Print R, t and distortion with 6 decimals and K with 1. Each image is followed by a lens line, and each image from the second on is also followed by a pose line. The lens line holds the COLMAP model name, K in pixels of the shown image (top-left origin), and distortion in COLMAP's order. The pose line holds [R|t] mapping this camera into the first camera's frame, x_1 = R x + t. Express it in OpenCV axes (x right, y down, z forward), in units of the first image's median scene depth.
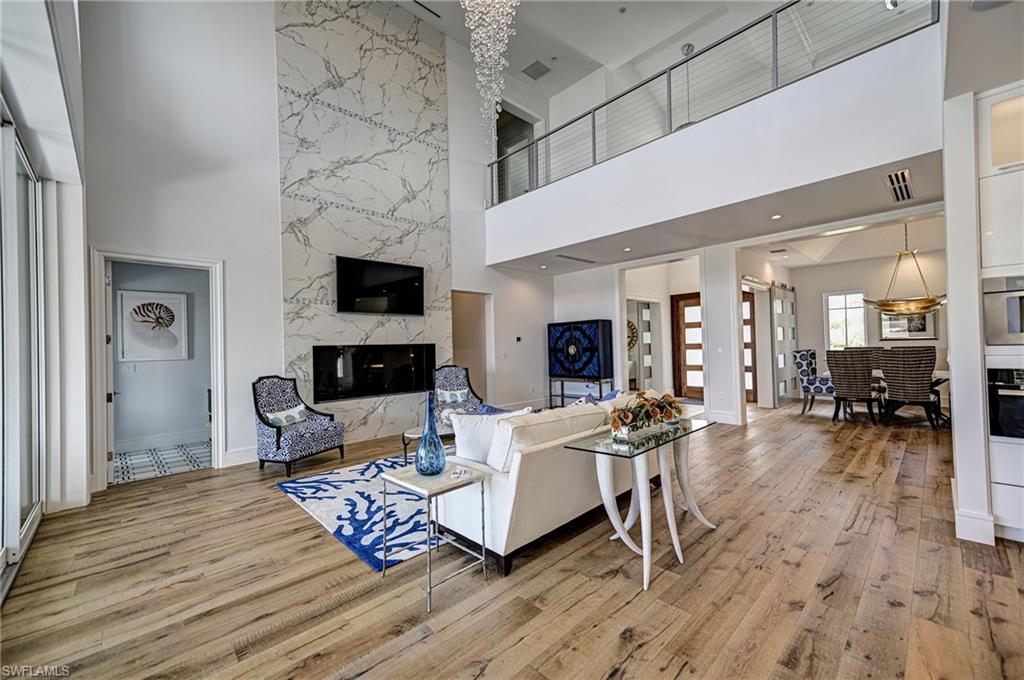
lens RADIAL K [[407.4, 0, 507.0], [0, 407.4, 340.3], [0, 0, 1]] dist [0.017970, 0.000109]
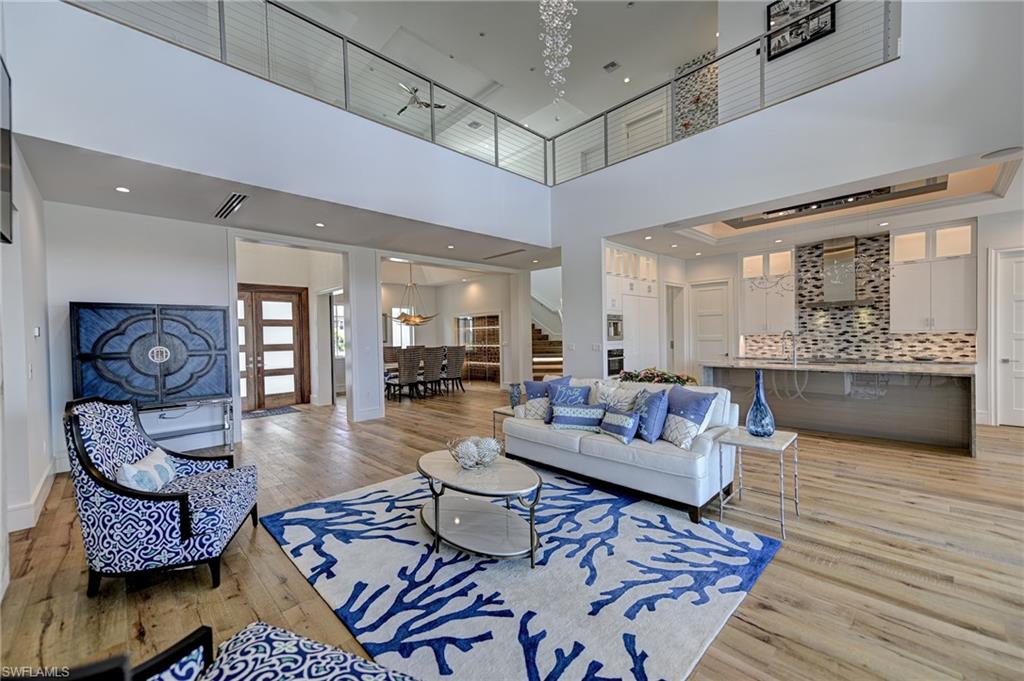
lens RADIAL K [[407.4, 0, 512.2], [0, 407.4, 339.3], [0, 0, 1]] dist [0.017970, 0.000109]
pose [[-0.022735, 0.017906, 0.999581, -0.852786], [0.003213, 0.999836, -0.017838, 0.028527], [-0.999736, 0.002806, -0.022788, 1.061280]]
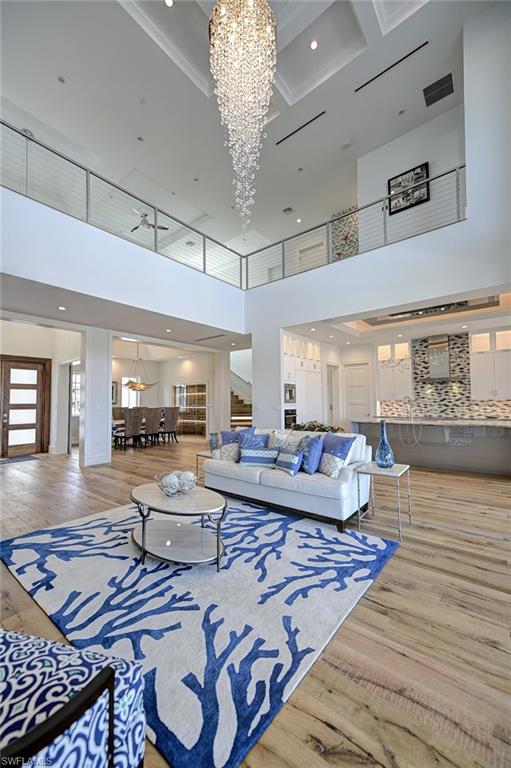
lens RADIAL K [[305.5, 0, 254.9], [0, 305.5, 385.9], [0, 0, 1]] dist [0.017970, 0.000109]
pose [[-0.139721, 0.079319, 0.987009, -0.859989], [-0.004897, 0.996719, -0.080793, 0.048857], [-0.990179, -0.016121, -0.138874, 1.036576]]
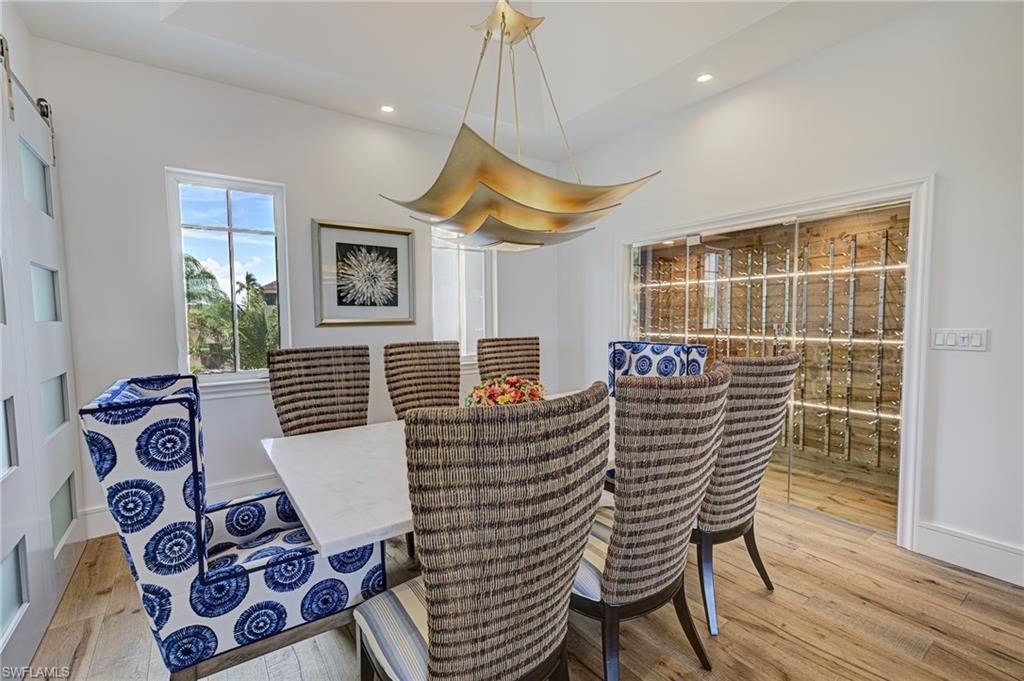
lens RADIAL K [[446.9, 0, 514.6], [0, 446.9, 342.9], [0, 0, 1]] dist [0.002505, -0.000257]
pose [[0.132146, -0.036463, 0.990559, 1.033606], [-0.006745, 0.999267, 0.037684, -0.001242], [-0.991207, -0.011661, 0.131803, 1.523287]]
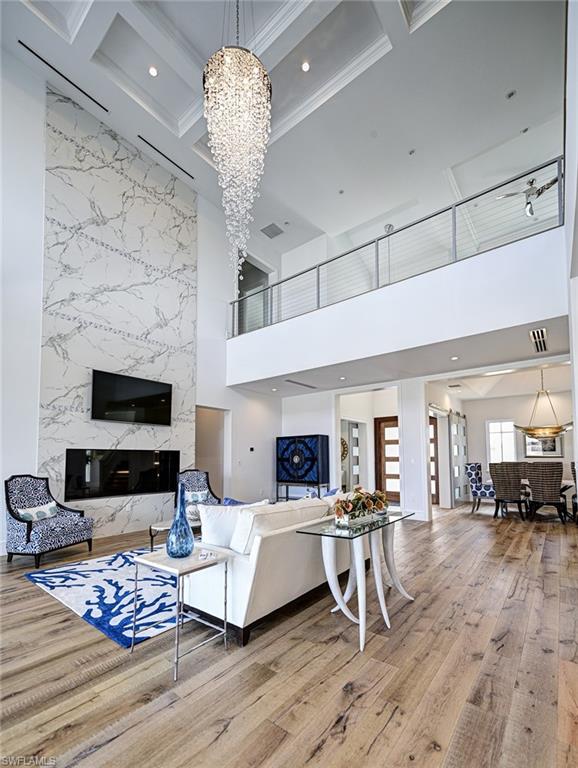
lens RADIAL K [[342.3, 0, 282.5], [0, 342.3, 439.1], [0, 0, 1]] dist [0.016722, 0.000910]
pose [[0.991437, 0.028982, 0.127332, -0.021051], [-0.023226, 0.998650, -0.046455, 0.023573], [-0.128506, 0.043099, 0.990772, 0.003354]]
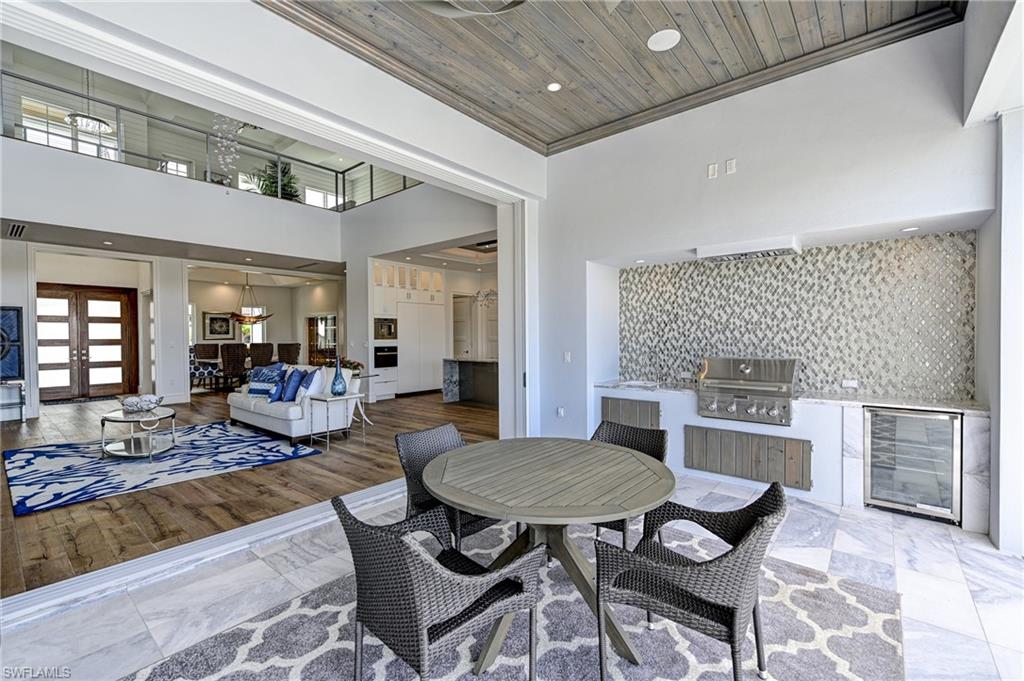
lens RADIAL K [[446.9, 0, 522.1], [0, 446.9, 340.9], [0, 0, 1]] dist [0.002505, -0.000257]
pose [[-0.129978, 0.016648, 0.991377, -1.525501], [-0.007826, 0.999811, -0.017816, 0.048049], [-0.991486, -0.010075, -0.129823, 0.222613]]
